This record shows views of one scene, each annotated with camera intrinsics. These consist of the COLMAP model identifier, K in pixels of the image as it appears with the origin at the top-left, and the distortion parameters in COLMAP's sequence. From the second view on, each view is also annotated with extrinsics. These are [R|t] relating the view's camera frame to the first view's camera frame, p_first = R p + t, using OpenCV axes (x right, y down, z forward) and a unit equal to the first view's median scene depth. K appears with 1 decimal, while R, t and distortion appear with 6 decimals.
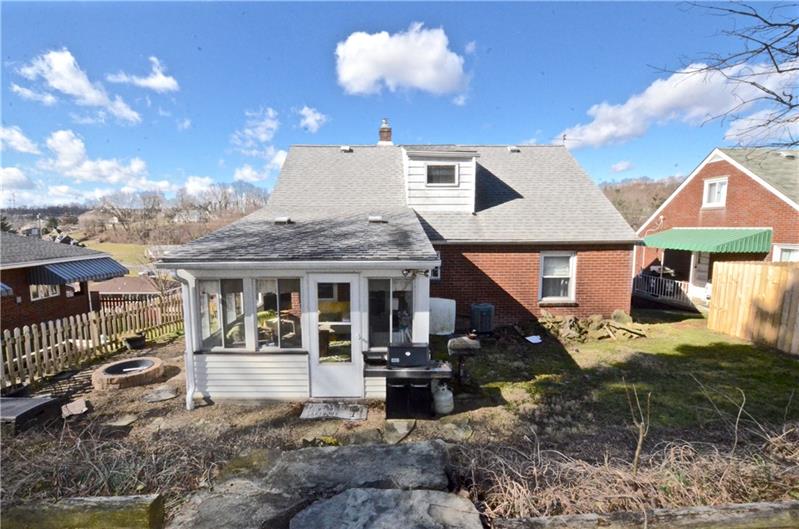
lens RADIAL K [[371.8, 0, 384.5], [0, 371.8, 266.9], [0, 0, 1]] dist [-0.029156, 0.001363]
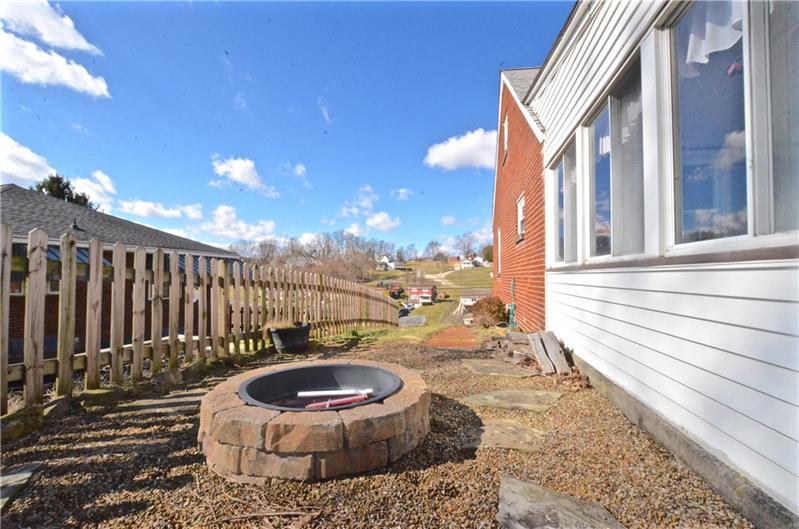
lens RADIAL K [[354.3, 0, 395.3], [0, 354.3, 265.3], [0, 0, 1]] dist [-0.032745, 0.004442]
pose [[0.978300, 0.000290, -0.207192, -0.466084], [-0.027823, 0.991125, -0.129986, 0.172409], [0.205315, 0.132930, 0.969626, 0.585032]]
